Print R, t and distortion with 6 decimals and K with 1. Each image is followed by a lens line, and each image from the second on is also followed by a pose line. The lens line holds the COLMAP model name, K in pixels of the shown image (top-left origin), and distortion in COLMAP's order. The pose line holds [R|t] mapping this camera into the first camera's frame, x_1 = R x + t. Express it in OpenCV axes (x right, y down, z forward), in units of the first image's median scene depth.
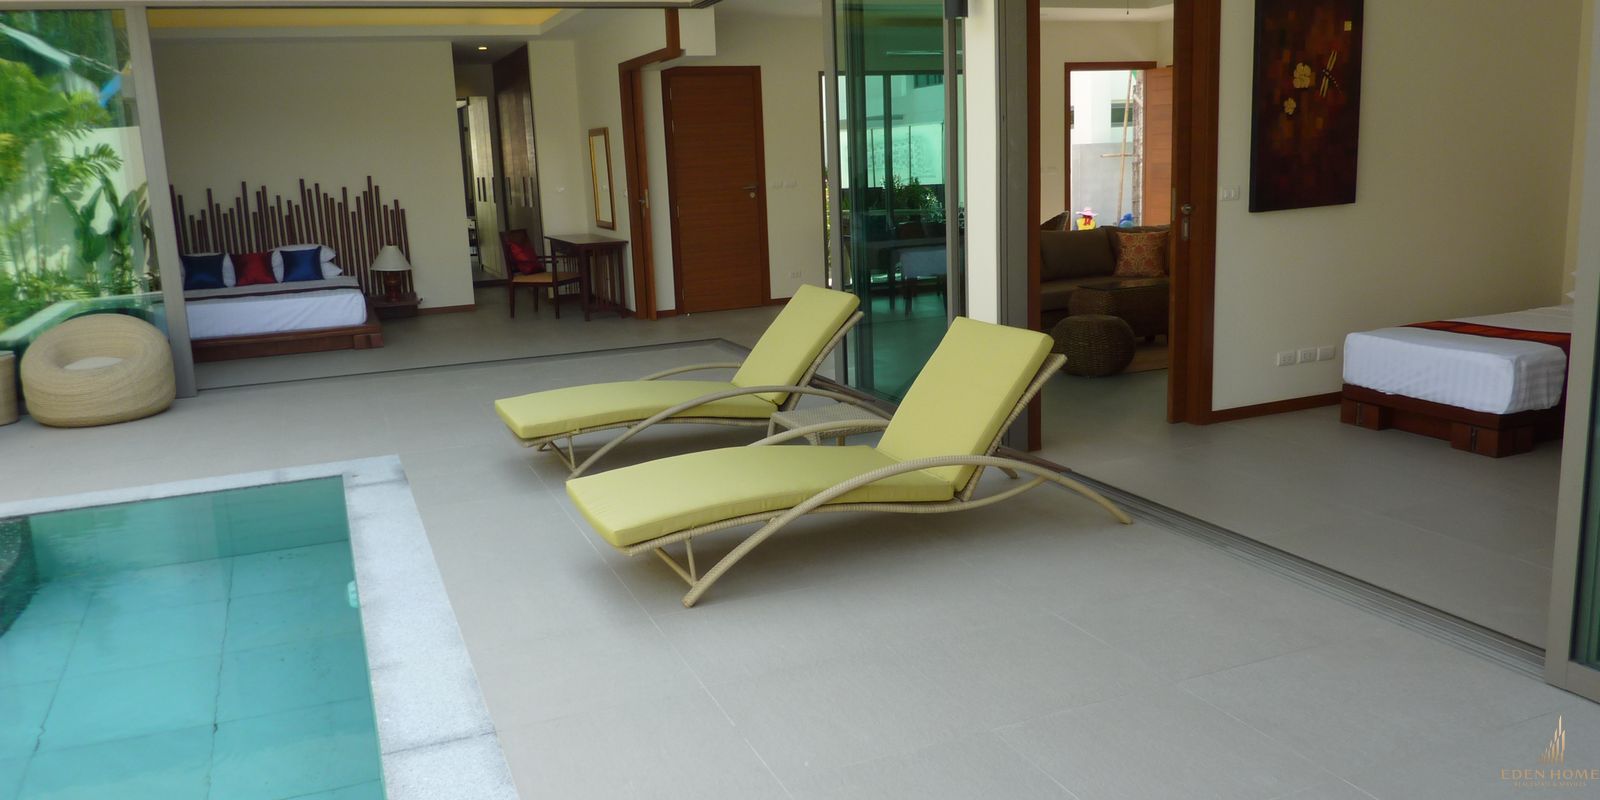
lens RADIAL K [[1193.1, 0, 797.0], [0, 1193.1, 394.8], [0, 0, 1]] dist [-0.009946, -0.025440]
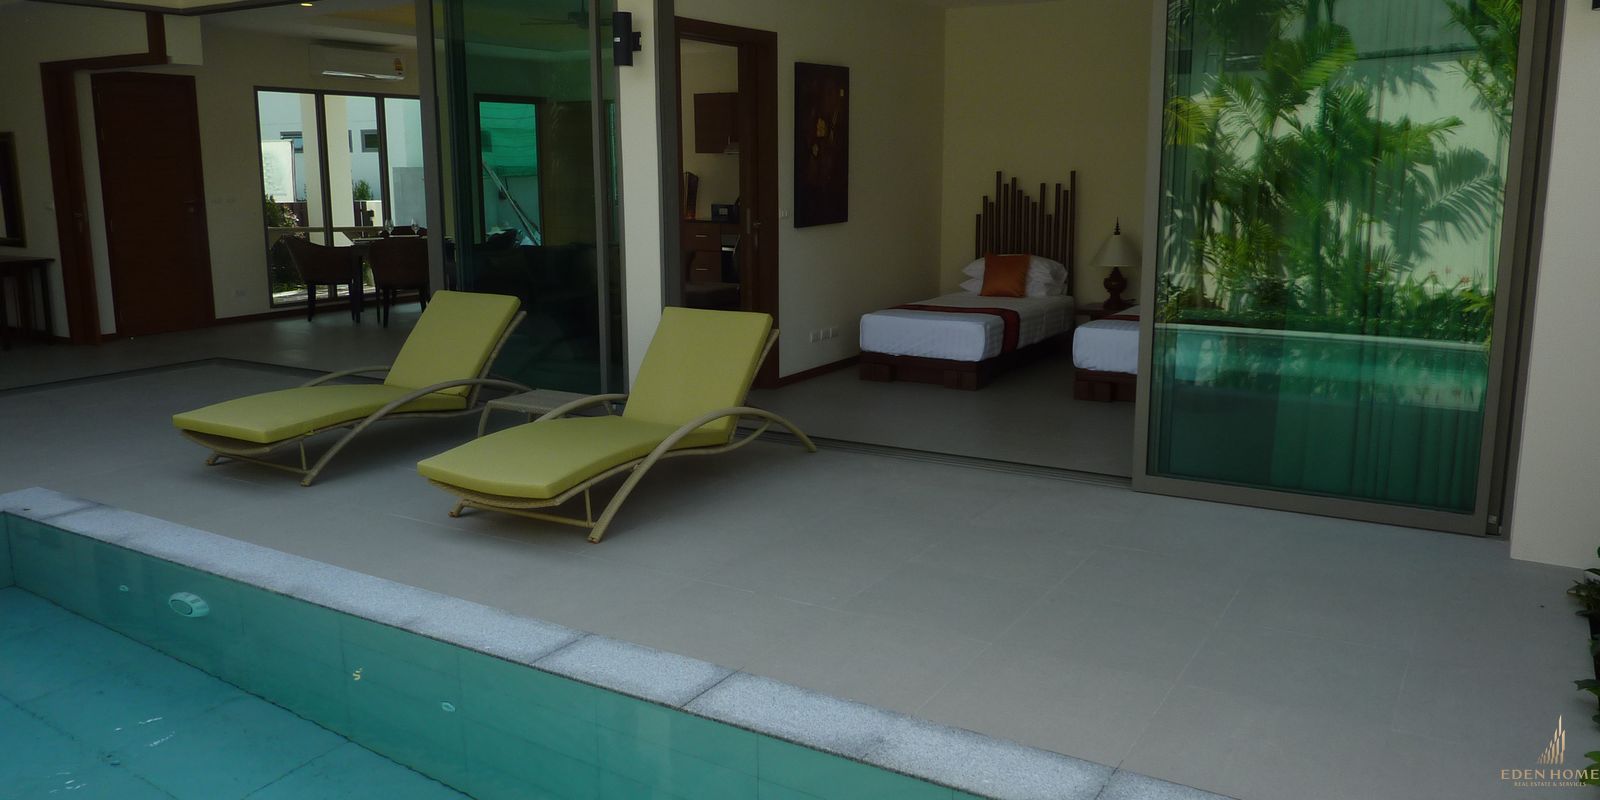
lens RADIAL K [[1195.8, 0, 797.5], [0, 1195.8, 391.4], [0, 0, 1]] dist [-0.023524, -0.003599]
pose [[0.801709, -0.071140, 0.593466, -0.334299], [0.084938, 0.996375, 0.004695, 0.018834], [-0.591648, 0.046644, 0.804846, -0.057271]]
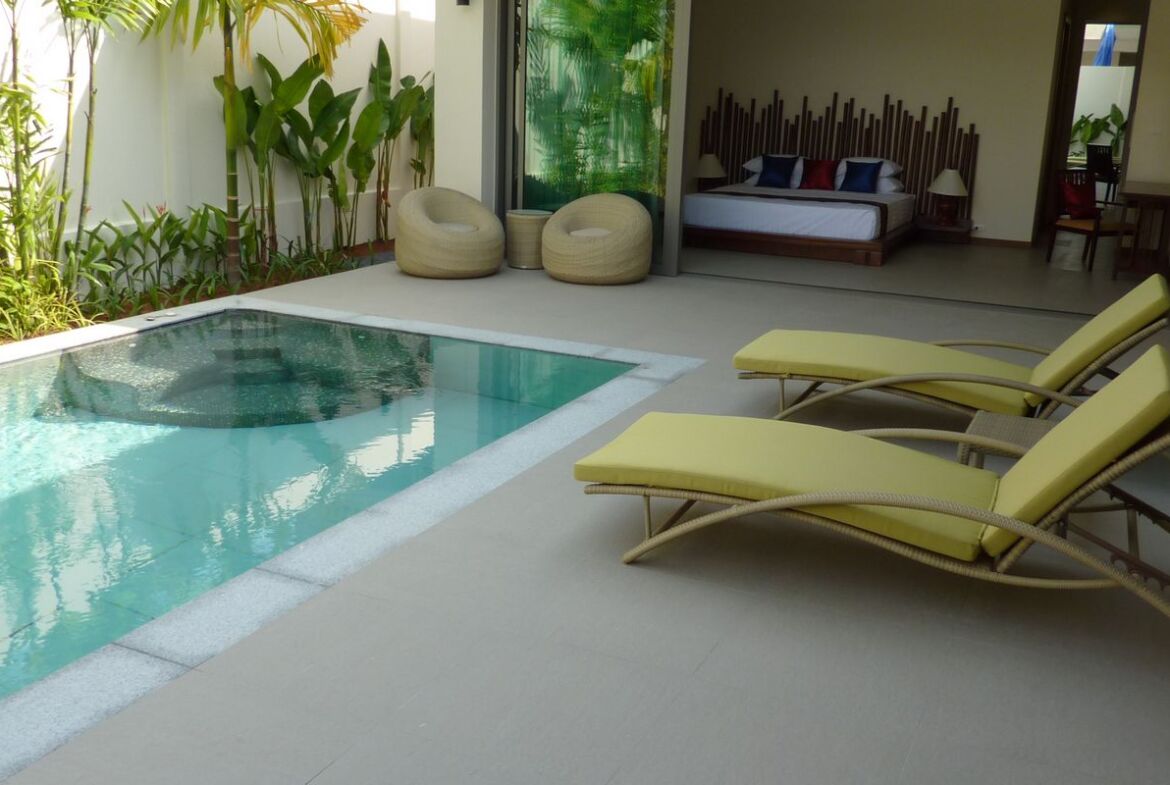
lens RADIAL K [[1170.4, 0, 583.3], [0, 1170.4, 385.7], [0, 0, 1]] dist [0.008758, -0.096093]
pose [[0.673752, 0.248385, -0.695962, 0.268793], [-0.203115, 0.967788, 0.148766, -0.050398], [0.710495, 0.041129, 0.702500, 0.156739]]
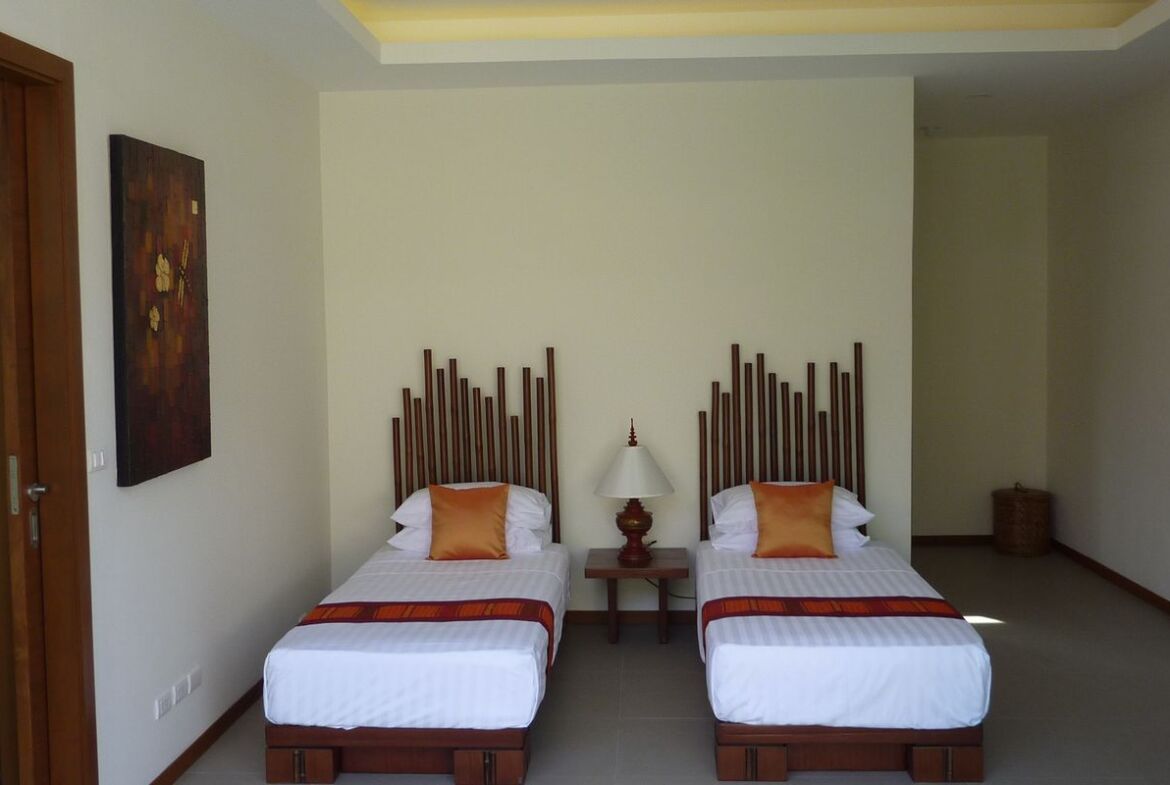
lens RADIAL K [[1170.4, 0, 583.3], [0, 1170.4, 385.7], [0, 0, 1]] dist [0.008758, -0.096093]
pose [[0.430075, -0.011762, 0.902717, -0.045605], [0.168508, 0.983389, -0.067468, -0.096617], [-0.886928, 0.181131, 0.424912, 0.410733]]
